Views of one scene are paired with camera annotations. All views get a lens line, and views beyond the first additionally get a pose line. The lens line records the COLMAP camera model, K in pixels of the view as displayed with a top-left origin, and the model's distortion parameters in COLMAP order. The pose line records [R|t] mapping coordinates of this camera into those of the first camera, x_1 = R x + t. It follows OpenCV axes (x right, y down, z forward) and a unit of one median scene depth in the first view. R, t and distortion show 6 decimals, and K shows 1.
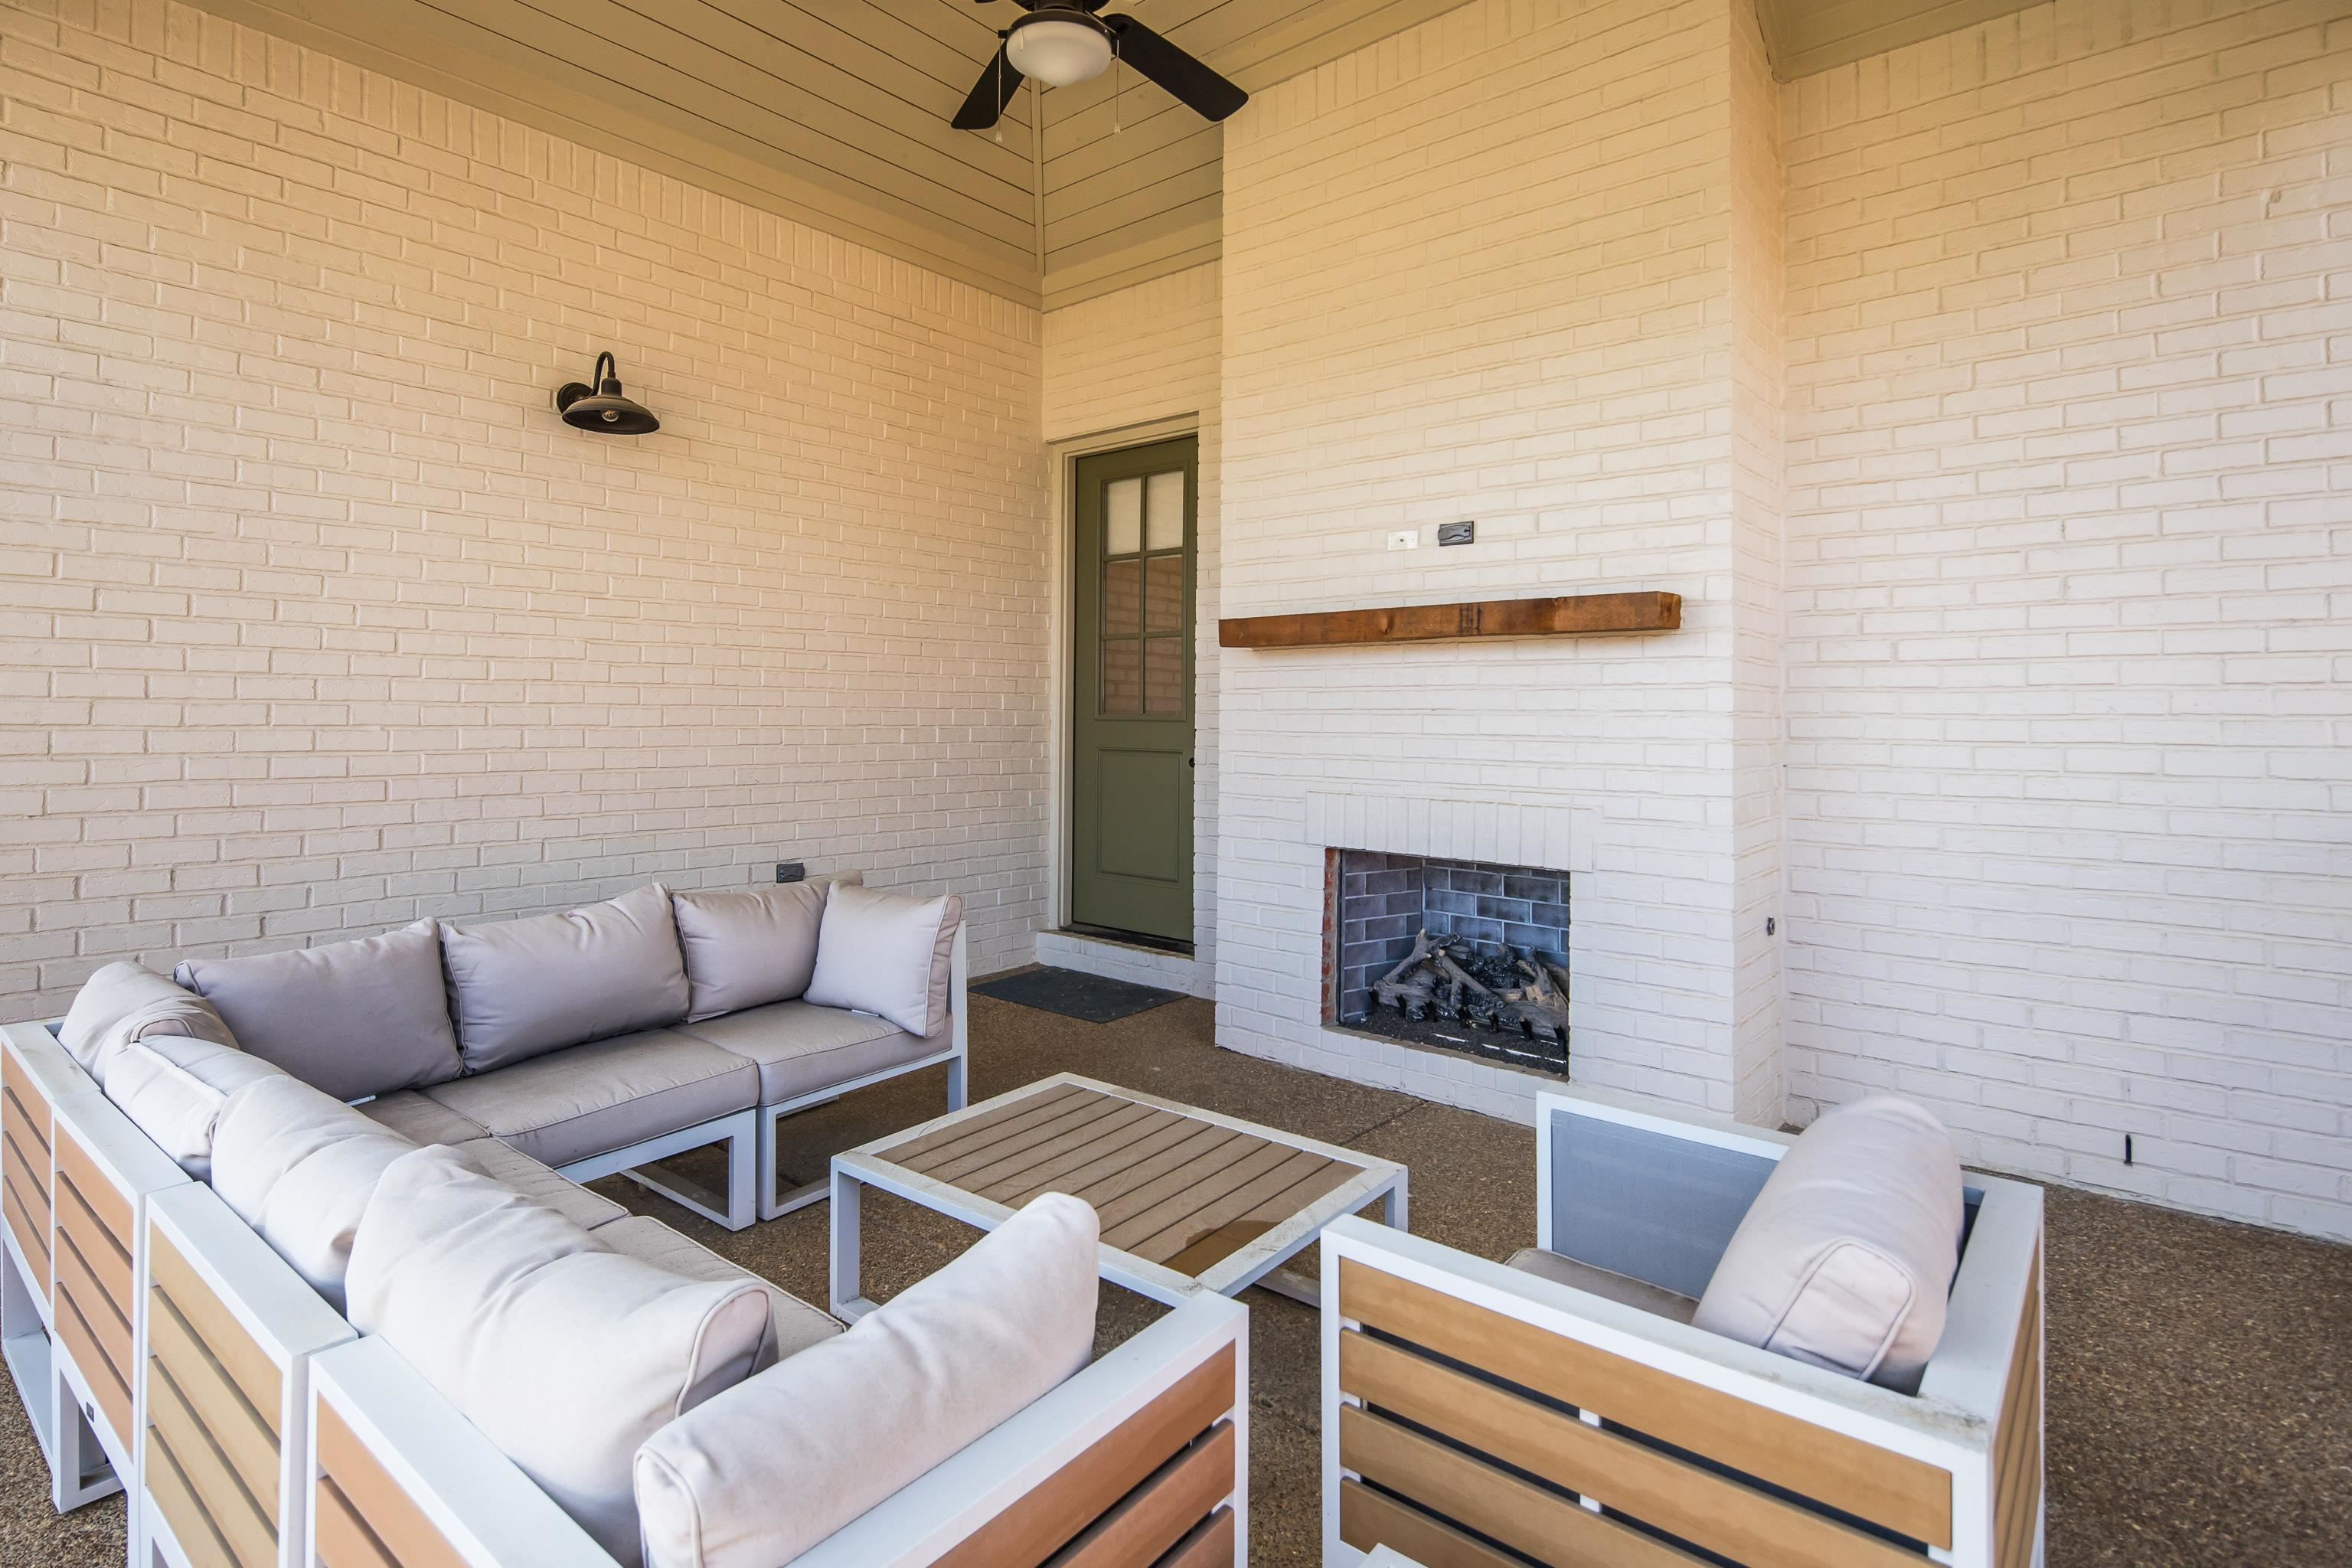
lens RADIAL K [[1216.6, 0, 1181.6], [0, 1216.6, 742.0], [0, 0, 1]] dist [0.005203, 0.000467]
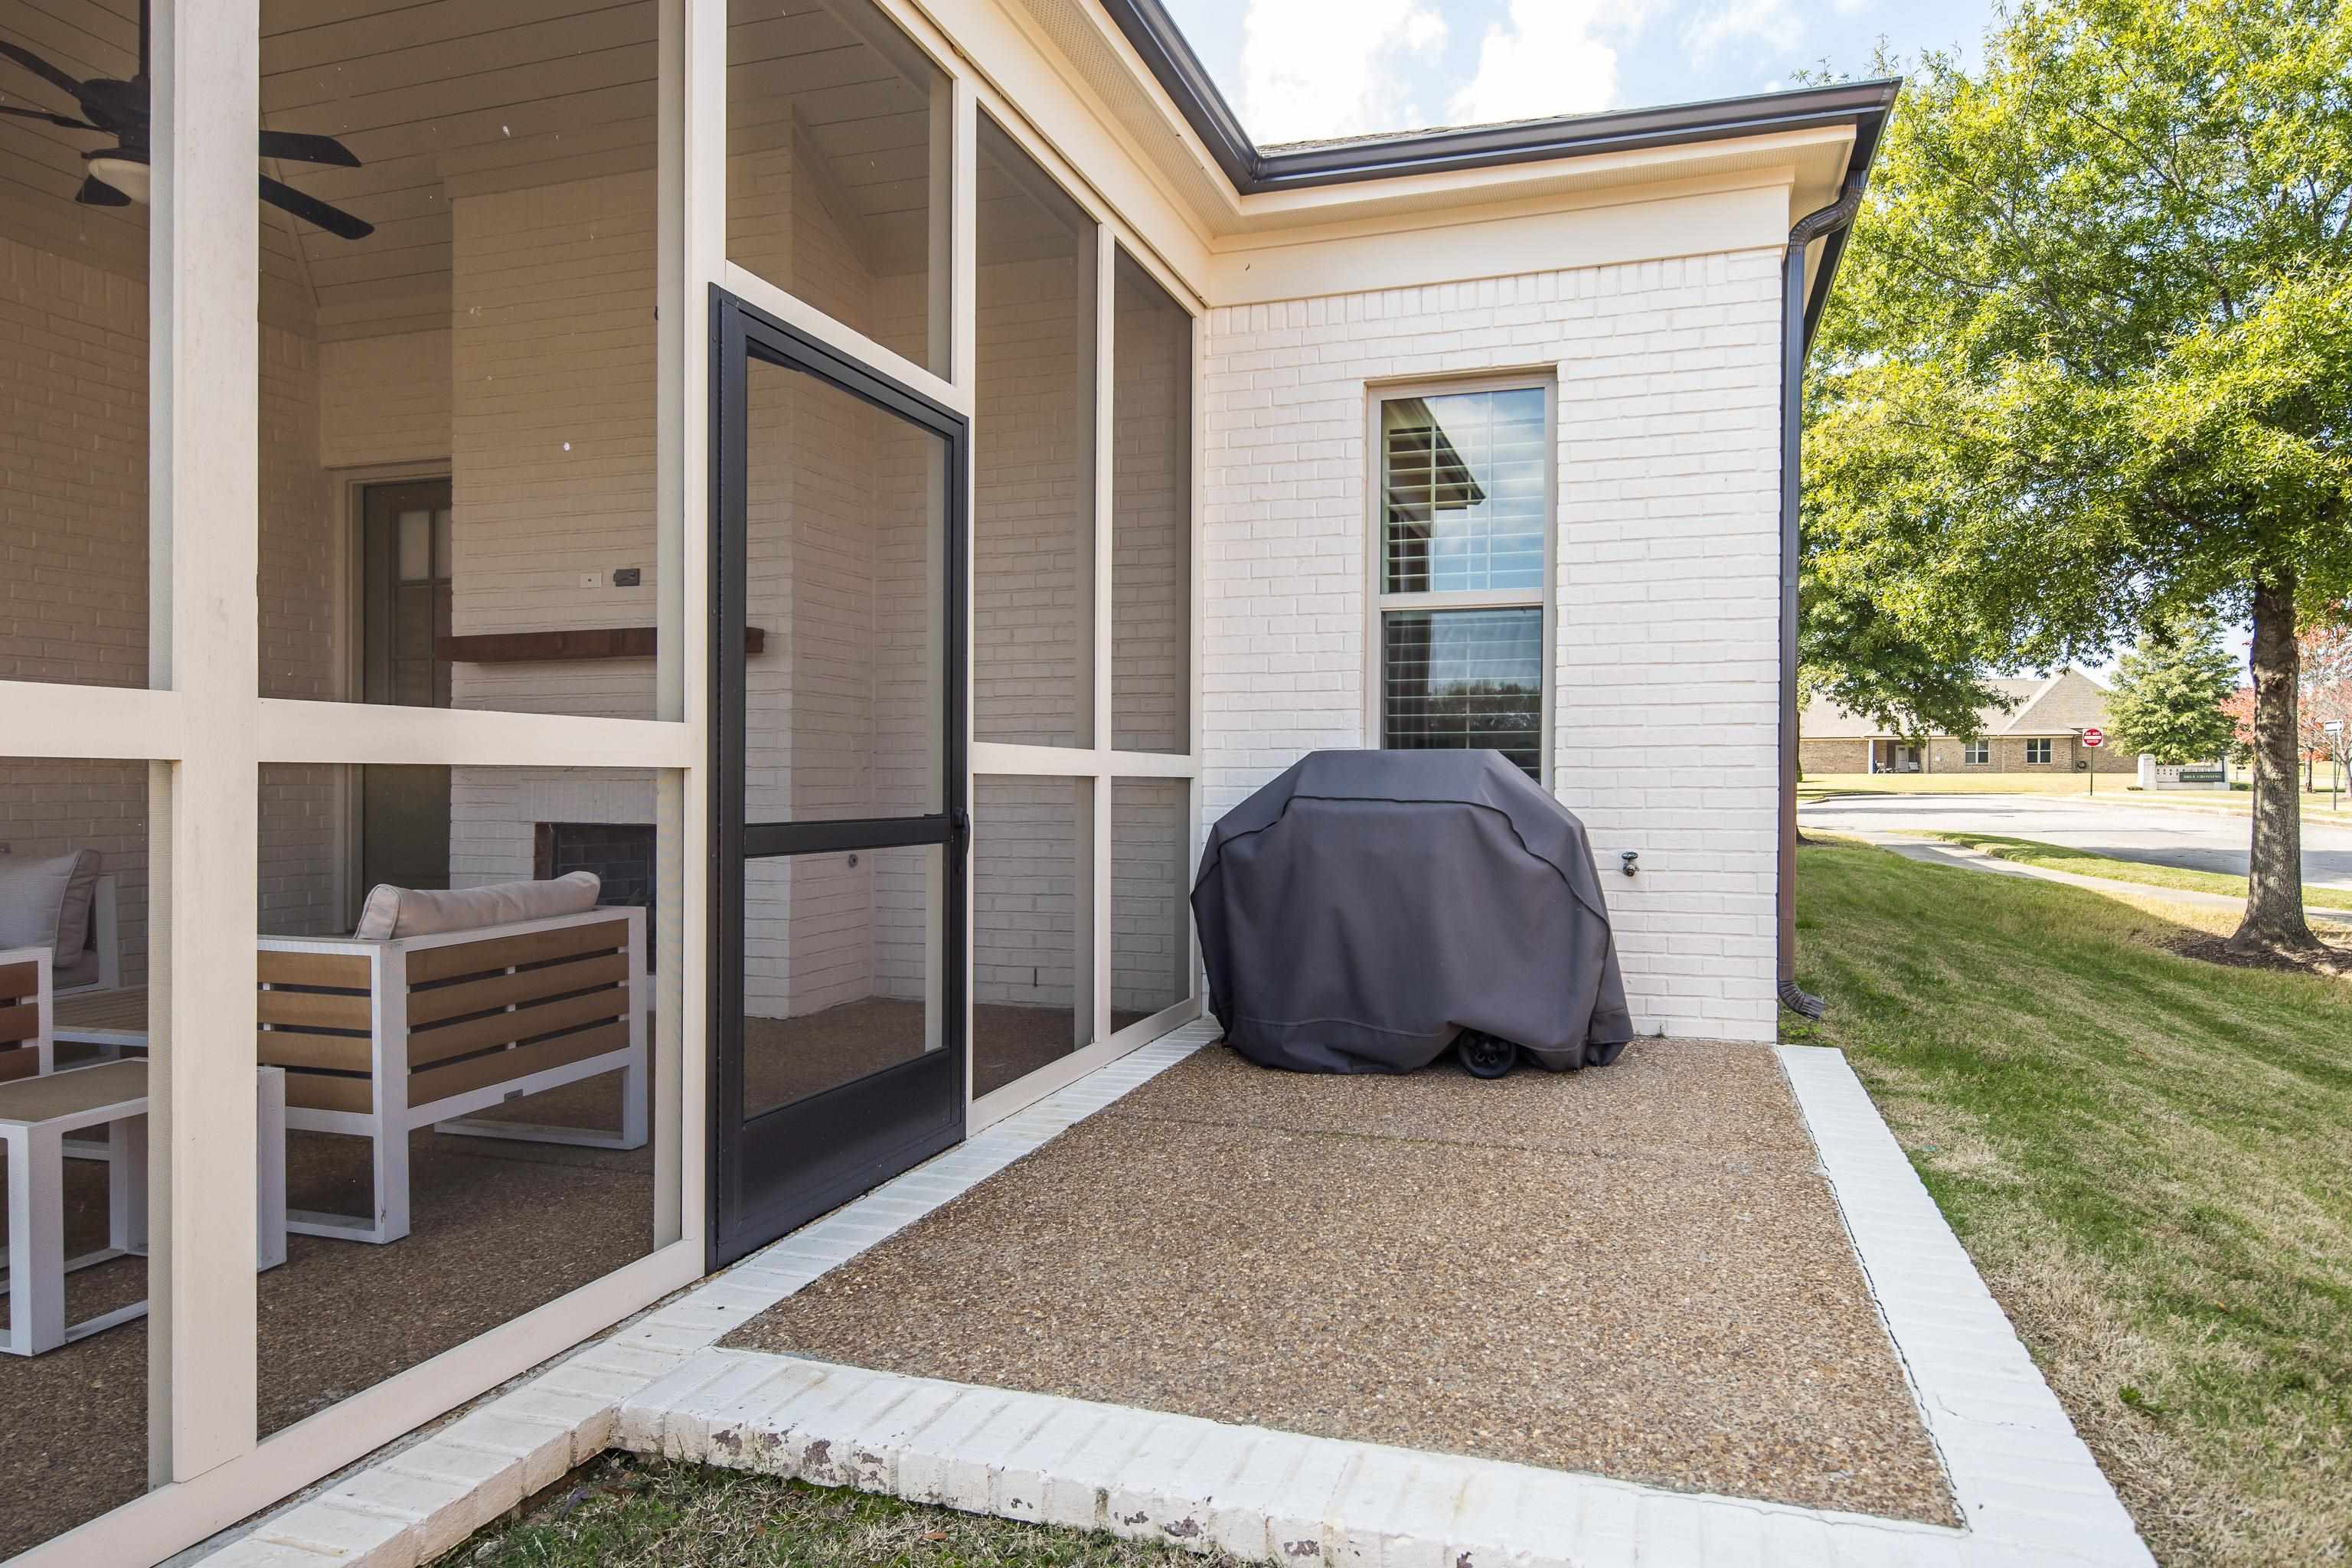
lens RADIAL K [[1135.0, 0, 1176.0], [0, 1135.0, 784.0], [0, 0, 1]] dist [0.001271, -0.000094]
pose [[0.900582, -0.014192, 0.434455, 0.226523], [0.013063, 0.999899, 0.005585, 0.053092], [-0.434490, 0.000646, 0.900676, -0.364244]]
